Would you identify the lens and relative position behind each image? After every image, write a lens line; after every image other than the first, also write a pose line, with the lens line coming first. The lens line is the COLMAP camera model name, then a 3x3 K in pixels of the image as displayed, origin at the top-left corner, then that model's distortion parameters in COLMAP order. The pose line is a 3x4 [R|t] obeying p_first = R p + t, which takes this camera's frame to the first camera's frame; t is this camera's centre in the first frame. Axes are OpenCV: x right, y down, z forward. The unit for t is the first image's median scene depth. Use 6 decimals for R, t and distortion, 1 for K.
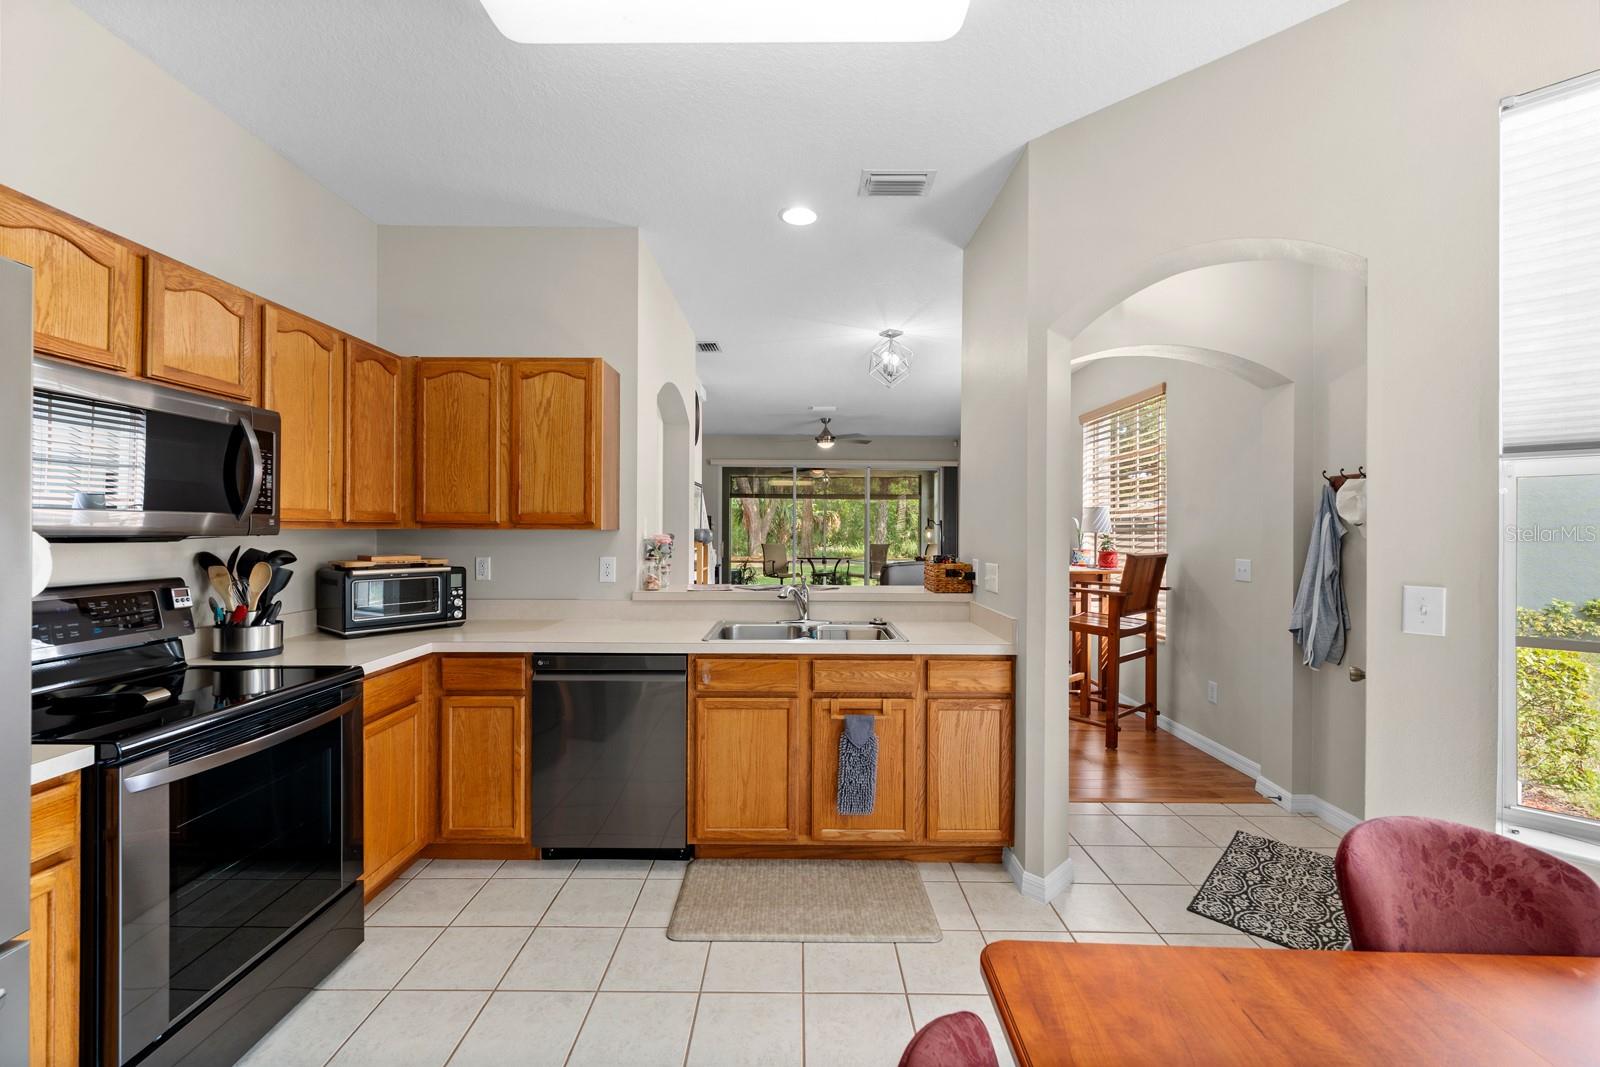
lens RADIAL K [[647.2, 0, 800.0], [0, 647.2, 533.5], [0, 0, 1]] dist [0.001947, 0.000064]
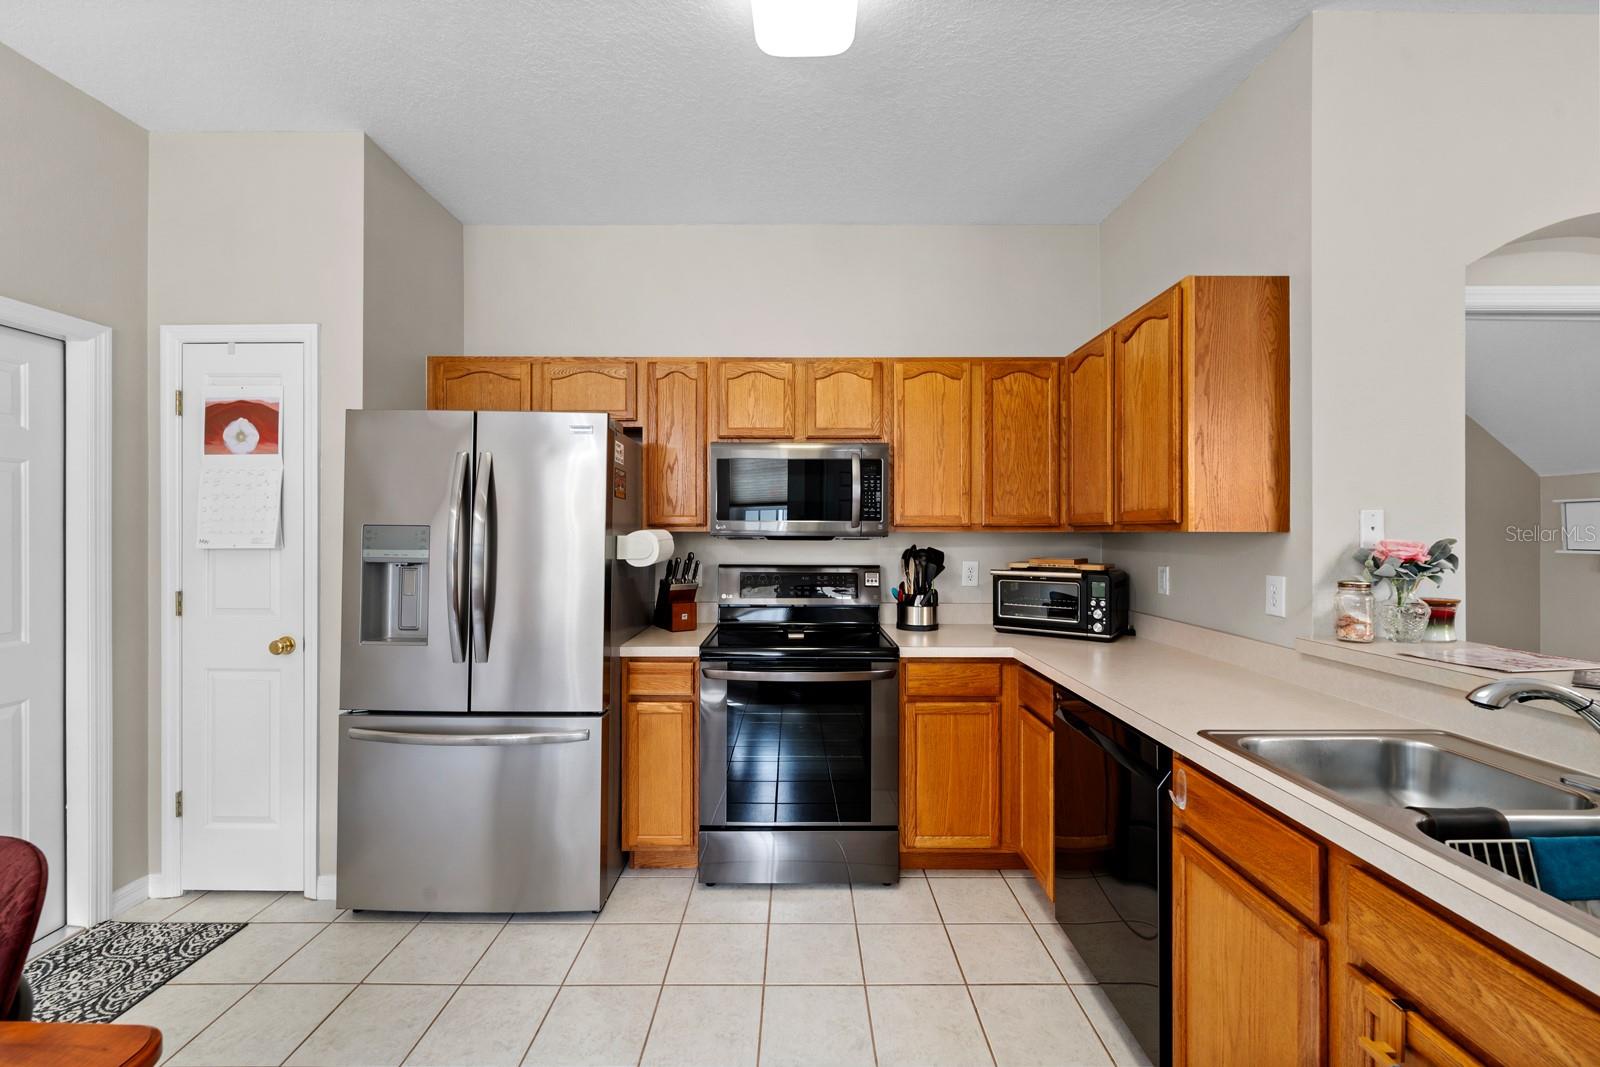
lens RADIAL K [[647.2, 0, 800.0], [0, 647.2, 533.5], [0, 0, 1]] dist [0.001947, 0.000064]
pose [[0.003035, -0.000814, -0.999995, 0.418282], [-0.005927, 0.999982, -0.000832, -0.001622], [0.999978, 0.005929, 0.003030, 0.684588]]
